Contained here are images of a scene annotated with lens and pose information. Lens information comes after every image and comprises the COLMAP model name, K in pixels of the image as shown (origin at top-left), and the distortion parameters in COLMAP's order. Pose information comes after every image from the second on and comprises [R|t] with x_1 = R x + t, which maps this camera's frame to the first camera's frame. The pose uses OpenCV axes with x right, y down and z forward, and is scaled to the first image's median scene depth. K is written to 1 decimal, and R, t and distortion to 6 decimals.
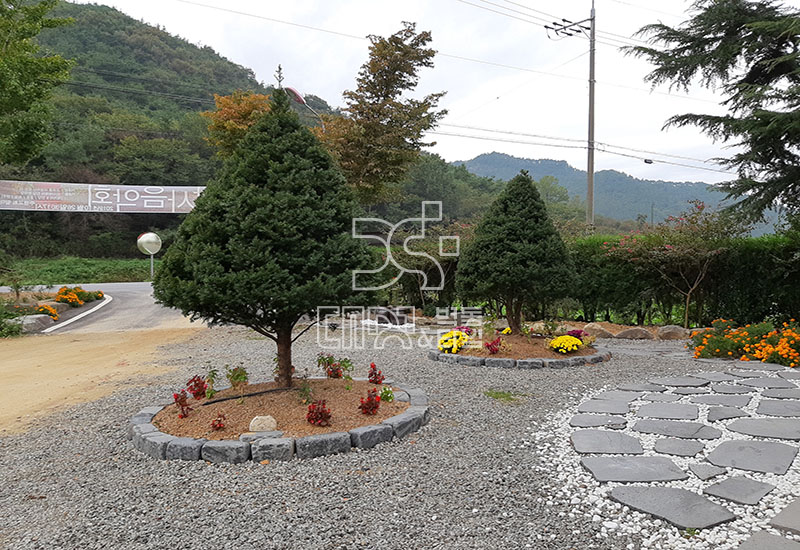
lens RADIAL K [[613.5, 0, 419.6], [0, 613.5, 258.8], [0, 0, 1]] dist [0.086080, -0.159836]
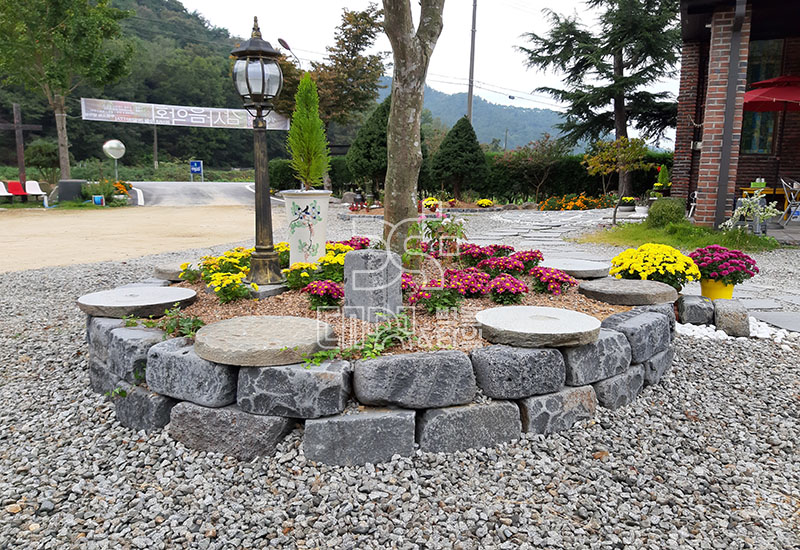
lens RADIAL K [[582.7, 0, 413.3], [0, 582.7, 269.9], [0, 0, 1]] dist [0.075542, -0.133409]
pose [[0.977727, -0.011820, 0.209547, -0.325194], [-0.021353, 0.987630, 0.155340, 0.047099], [-0.208791, -0.156355, 0.965380, -0.699839]]
